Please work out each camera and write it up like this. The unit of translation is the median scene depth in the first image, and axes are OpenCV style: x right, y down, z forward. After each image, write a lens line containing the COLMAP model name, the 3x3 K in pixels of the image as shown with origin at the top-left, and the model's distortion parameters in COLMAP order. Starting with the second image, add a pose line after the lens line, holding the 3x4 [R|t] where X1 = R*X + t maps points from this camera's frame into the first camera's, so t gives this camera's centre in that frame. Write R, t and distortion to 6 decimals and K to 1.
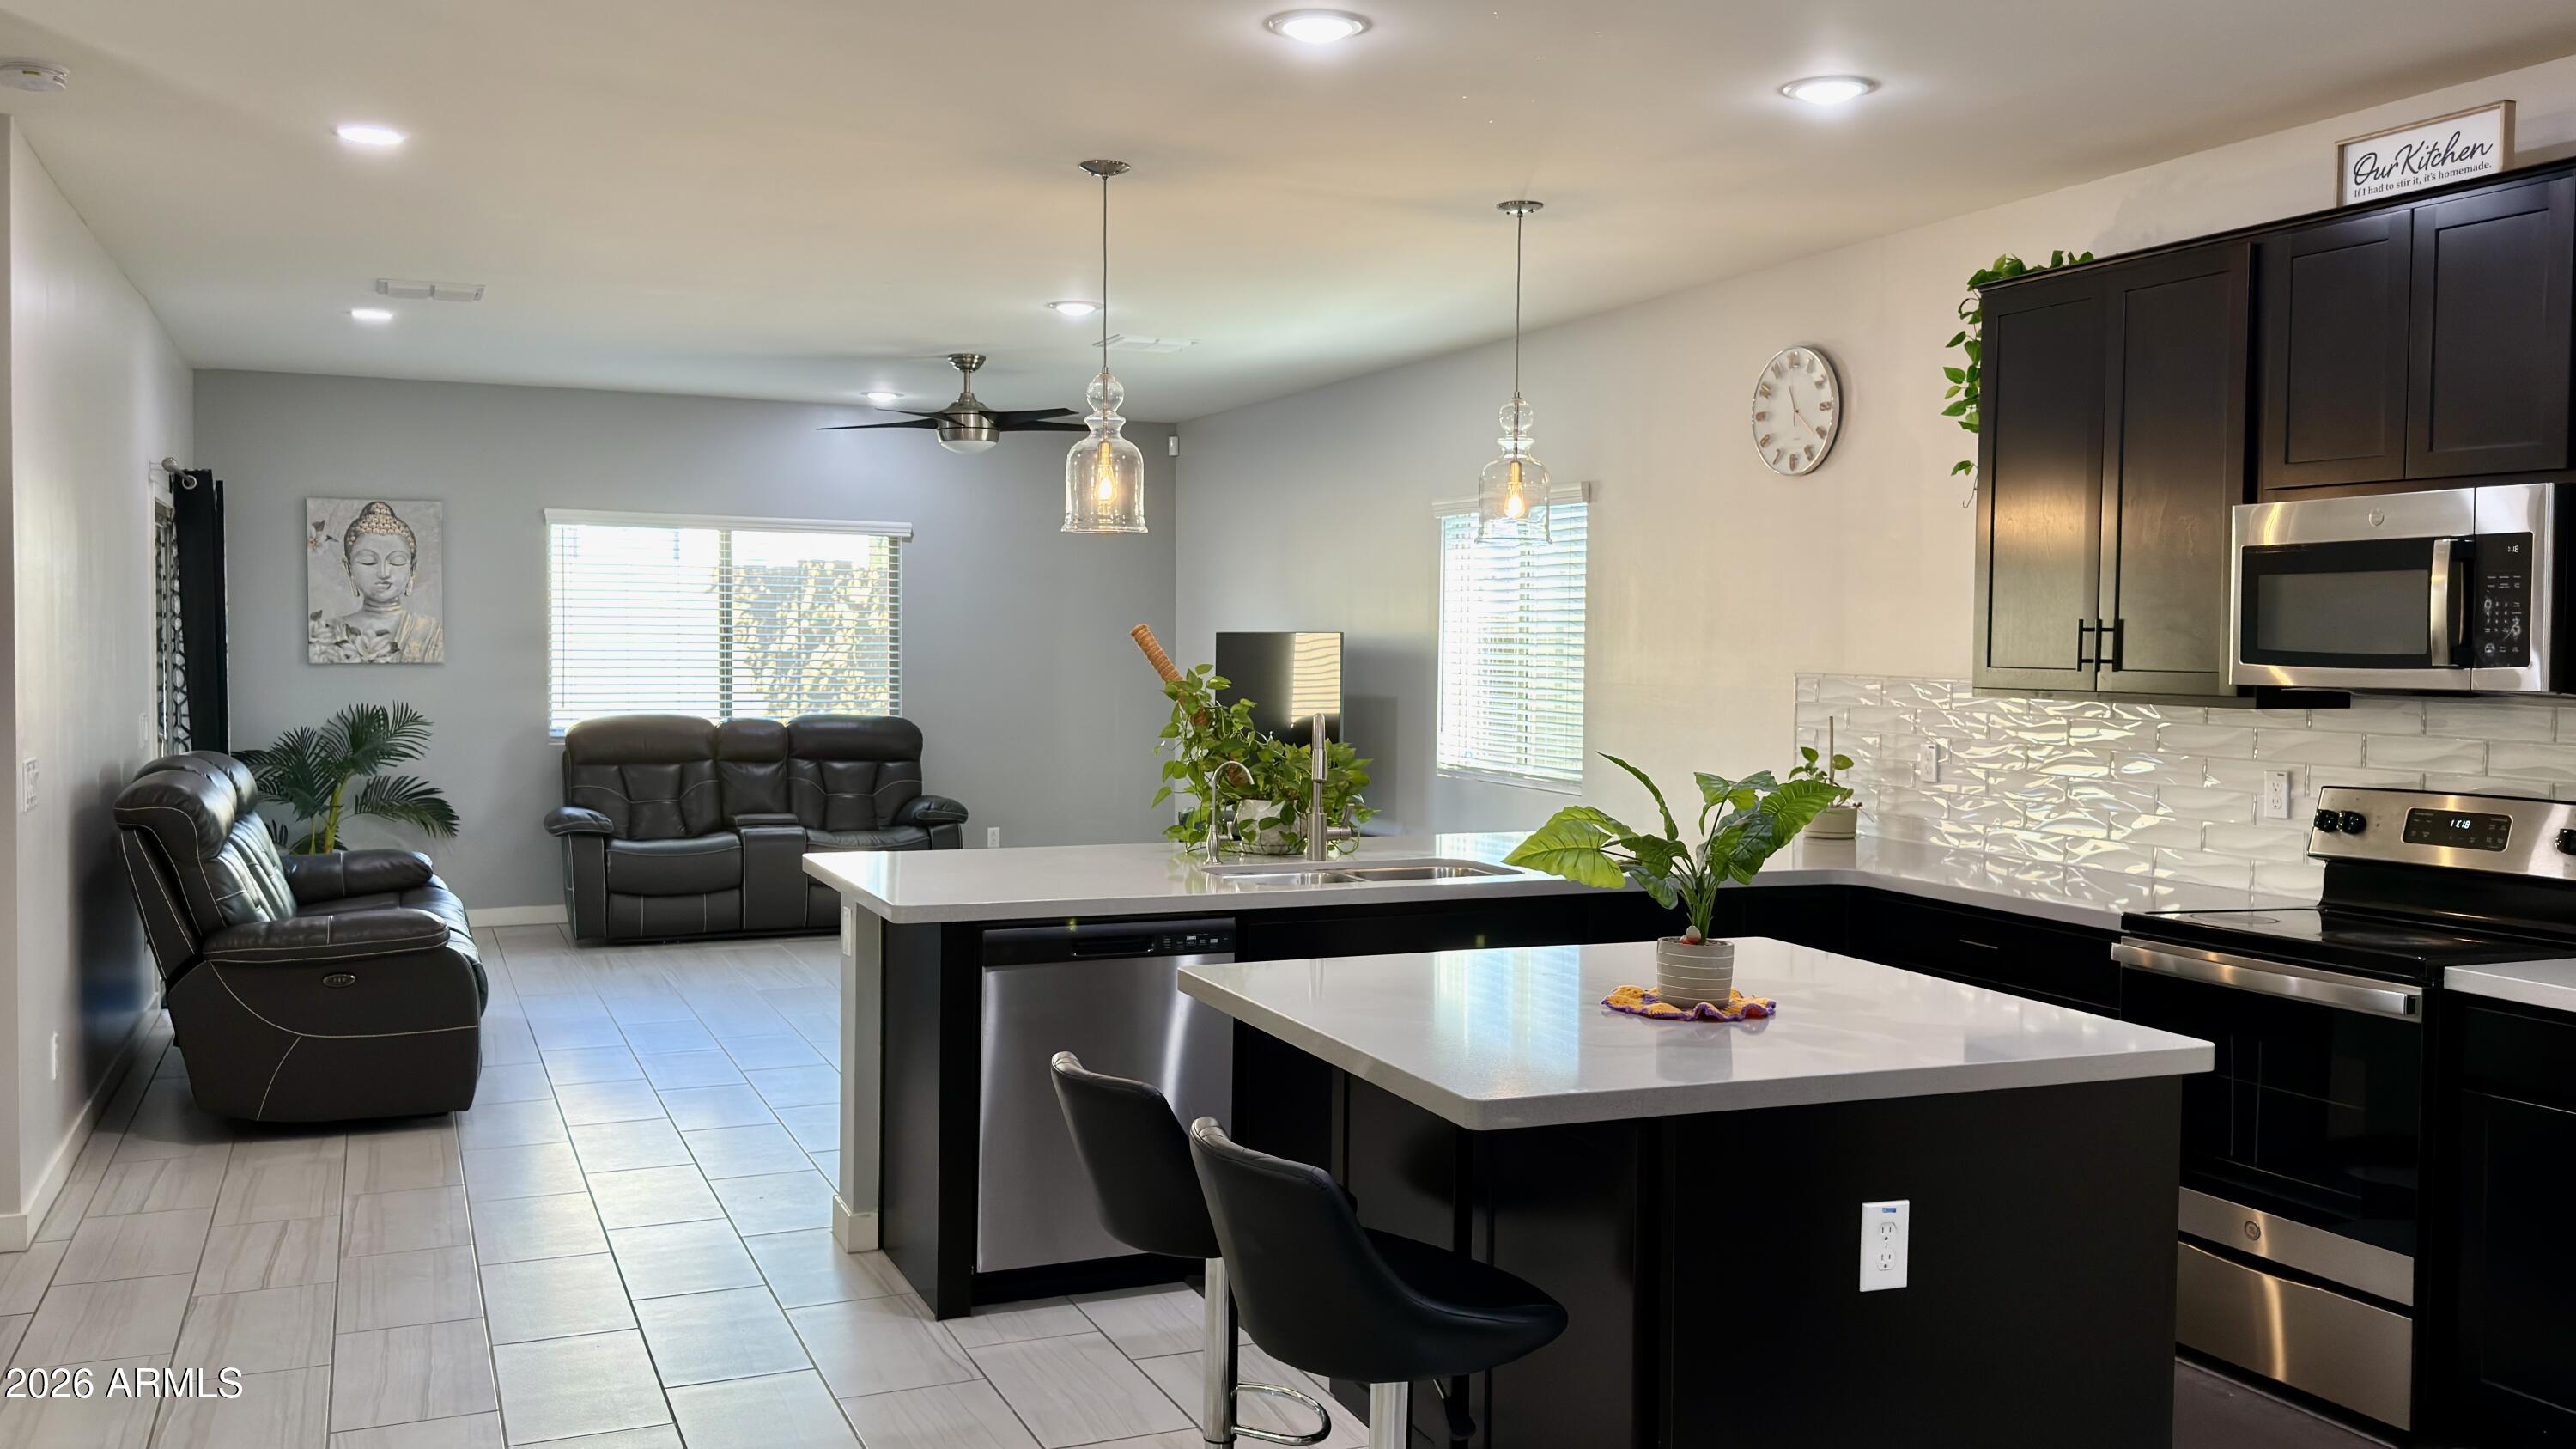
lens RADIAL K [[2116.2, 0, 1288.0], [0, 2116.2, 724.5], [0, 0, 1]] dist [0.173838, -0.357455]
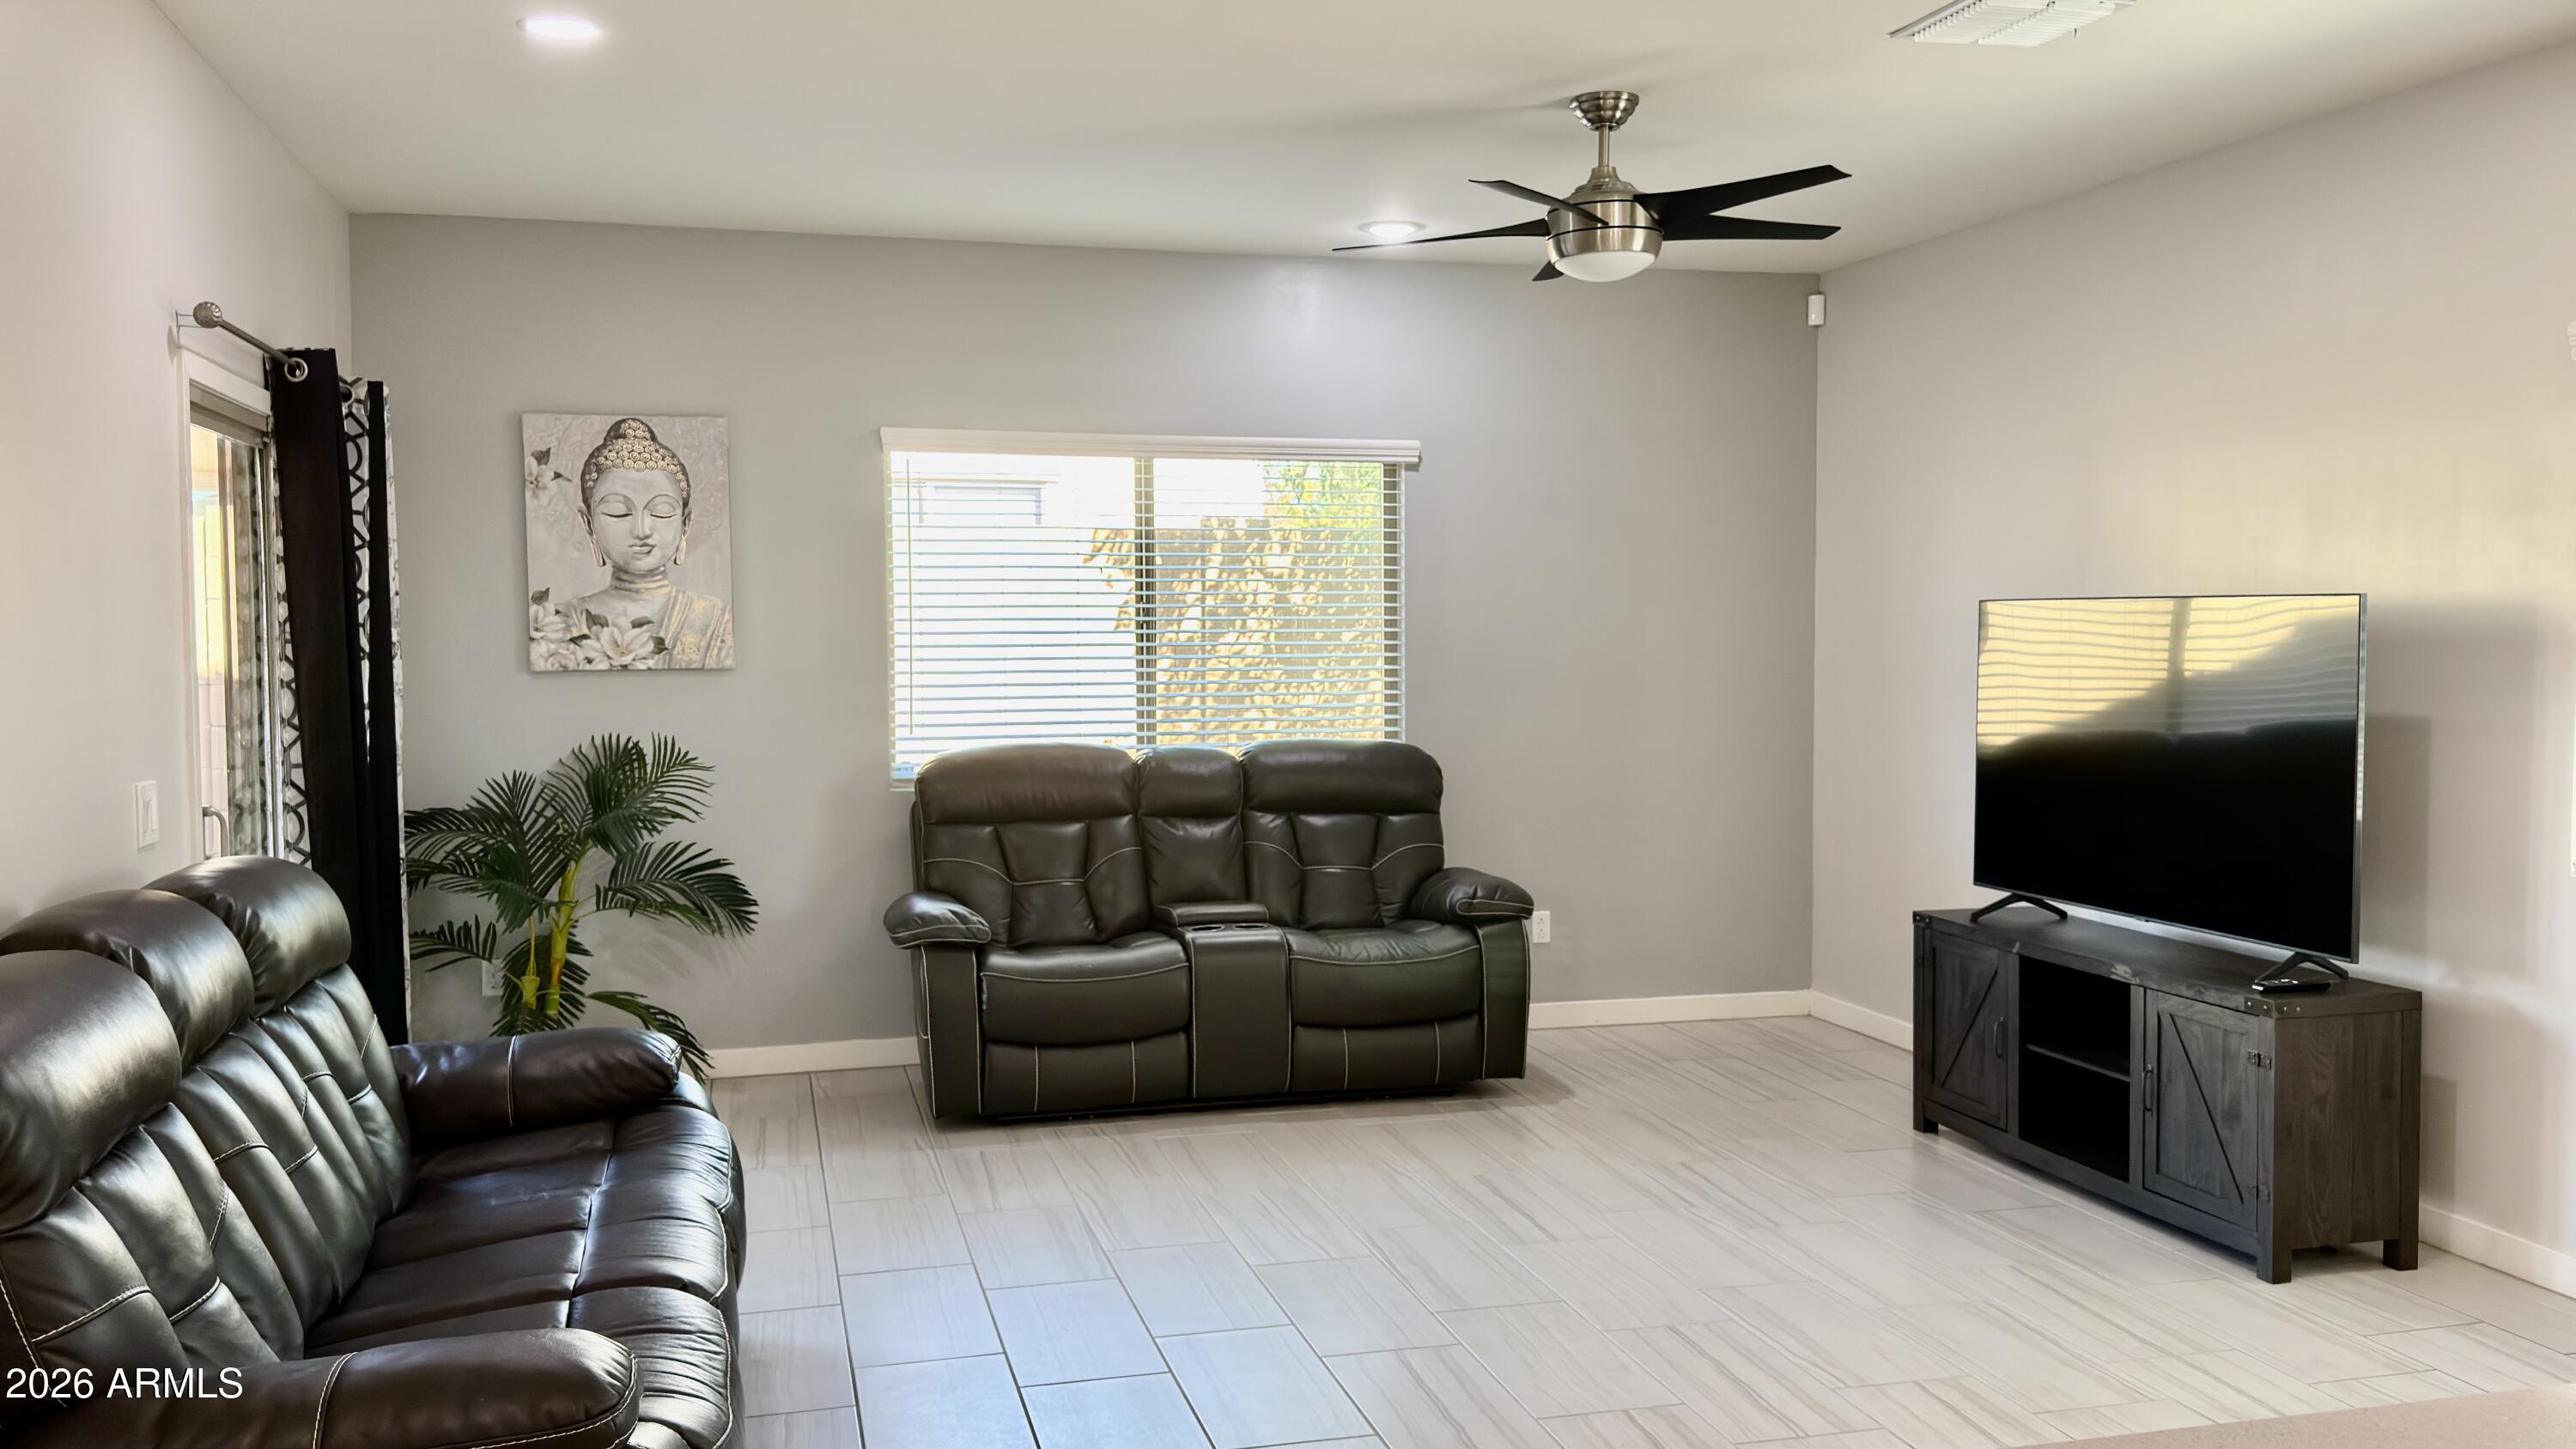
lens RADIAL K [[2071.4, 0, 1288.0], [0, 2071.4, 724.5], [0, 0, 1]] dist [0.181380, -0.323555]
pose [[0.989234, -0.005540, -0.146239, -0.137688], [0.007206, 0.999915, 0.010866, -0.017575], [0.146166, -0.011803, 0.989190, 0.409570]]
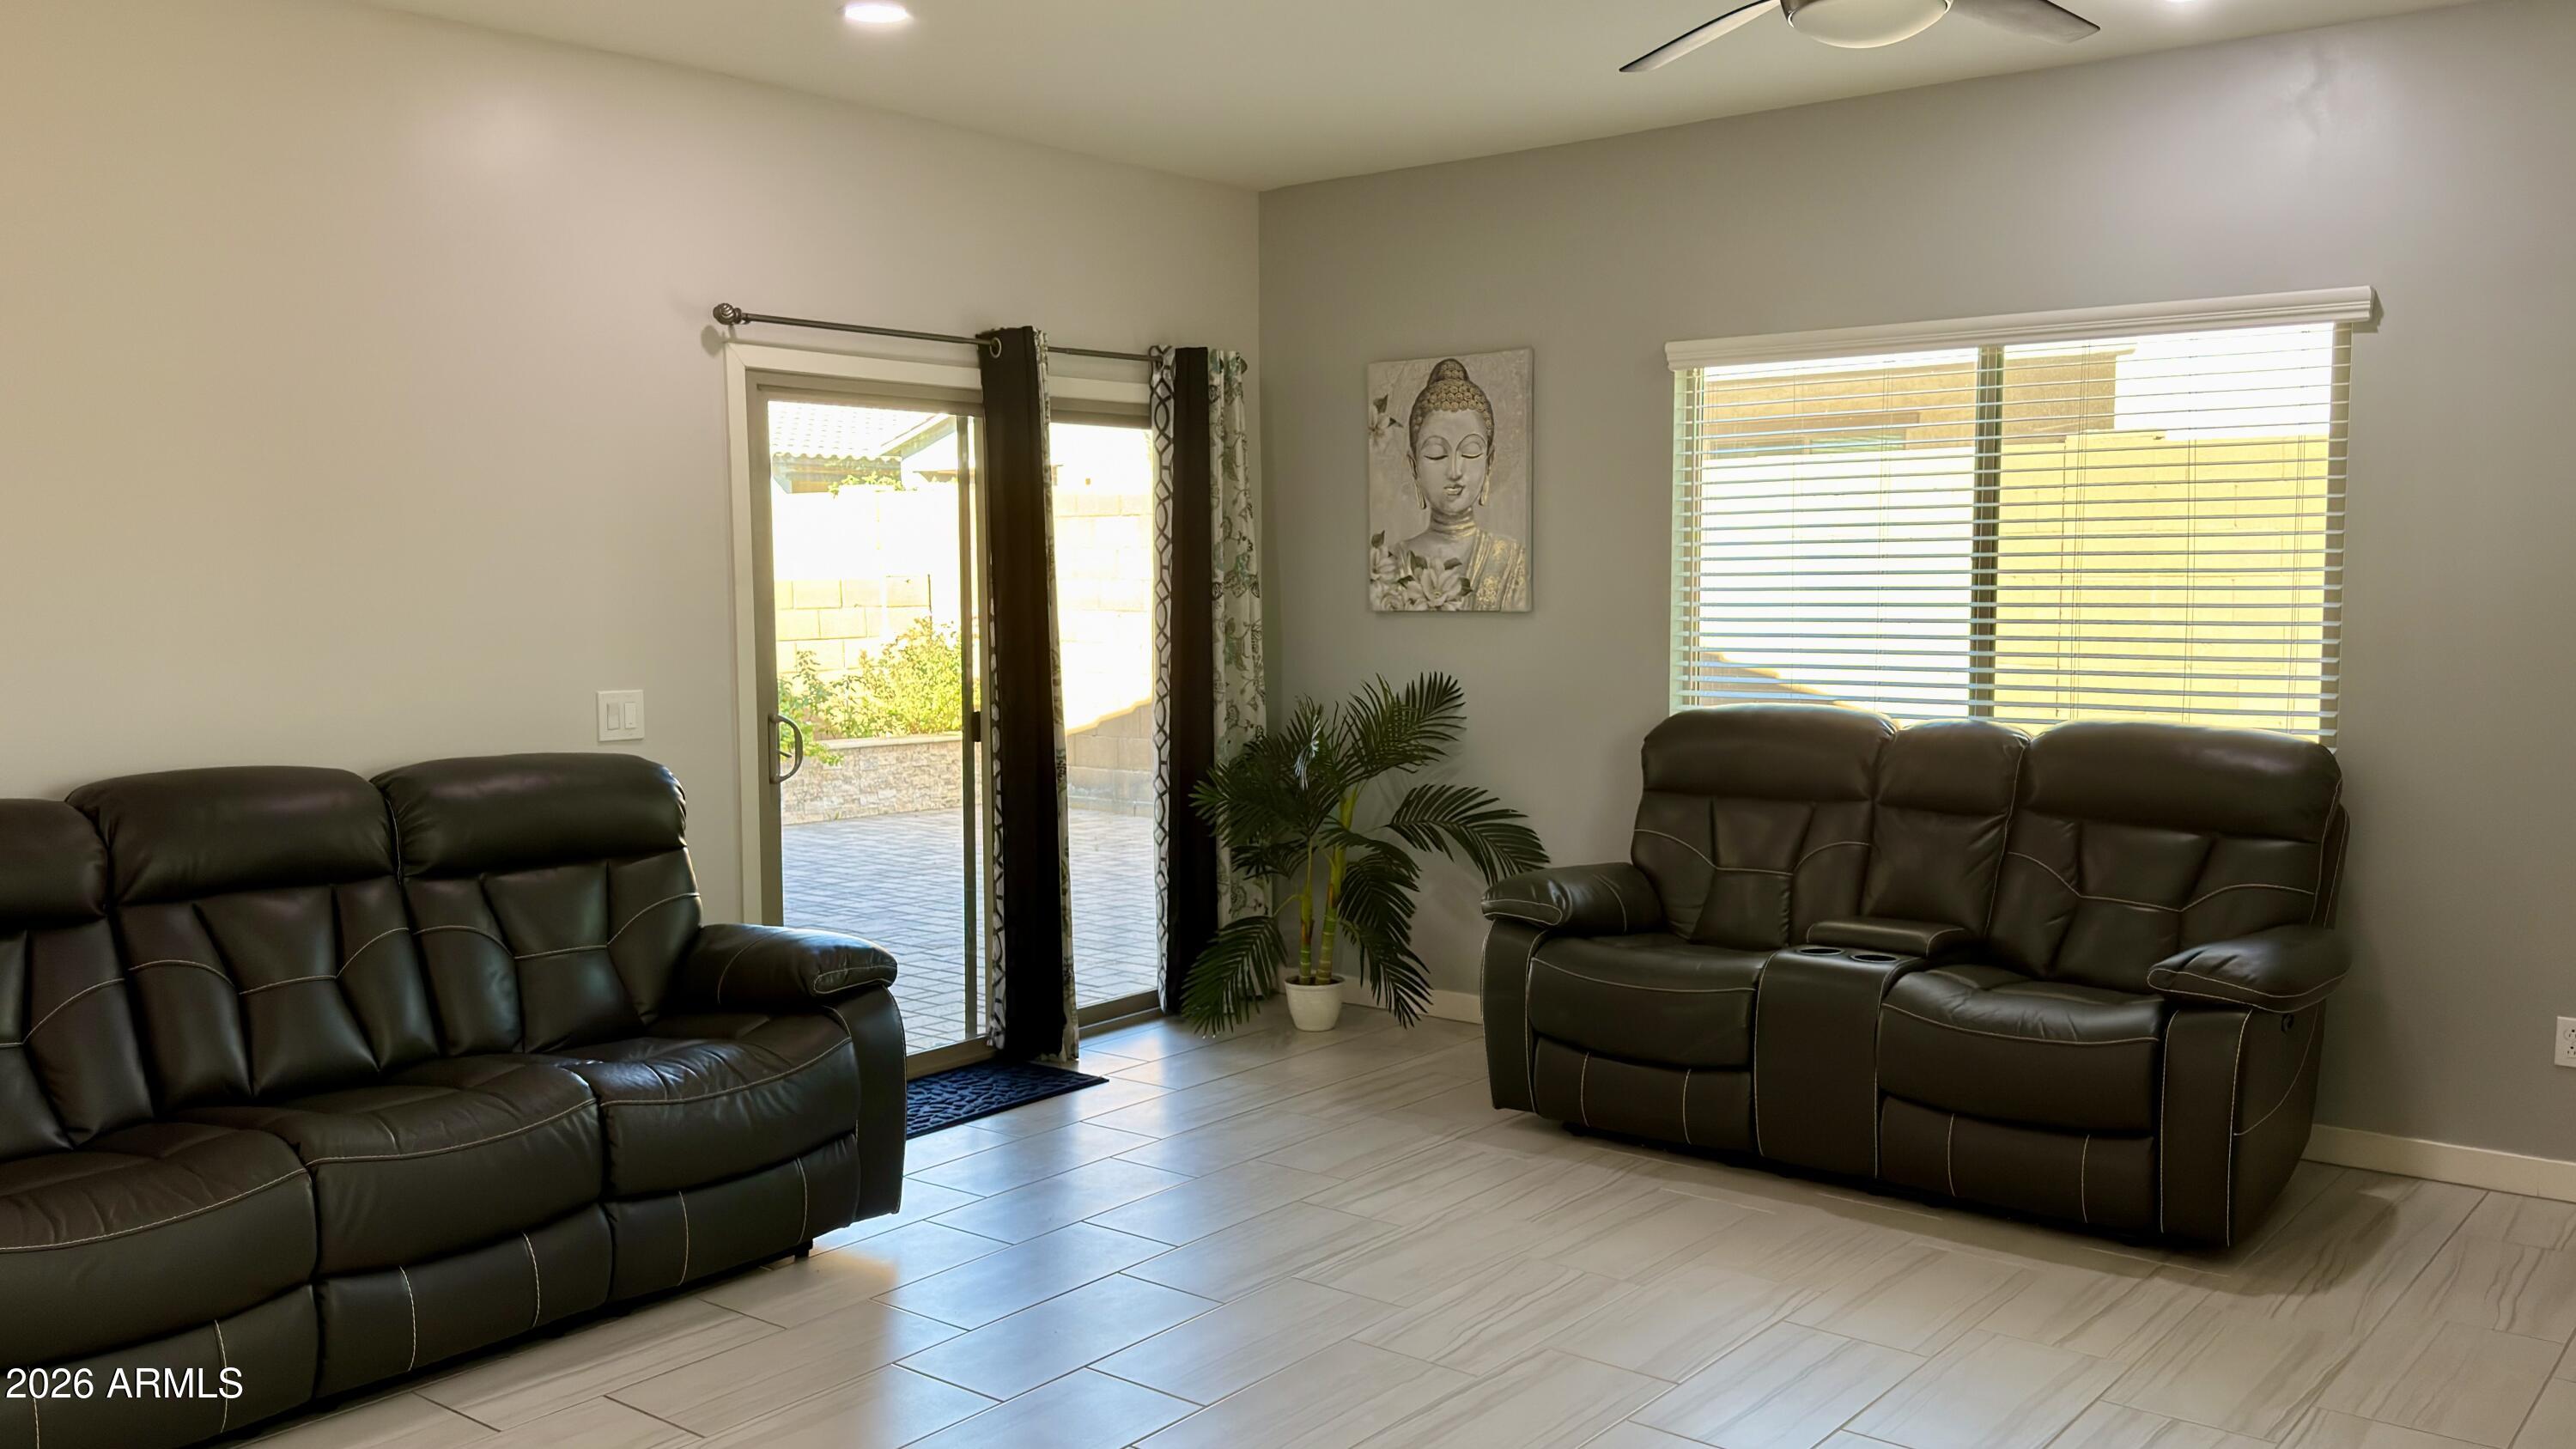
lens RADIAL K [[2116.2, 0, 1288.0], [0, 2116.2, 724.5], [0, 0, 1]] dist [0.173838, -0.357455]
pose [[0.468411, 0.053764, -0.881874, 0.121064], [-0.026206, 0.998553, 0.046958, -0.023248], [0.883122, 0.001115, 0.469142, 0.664310]]
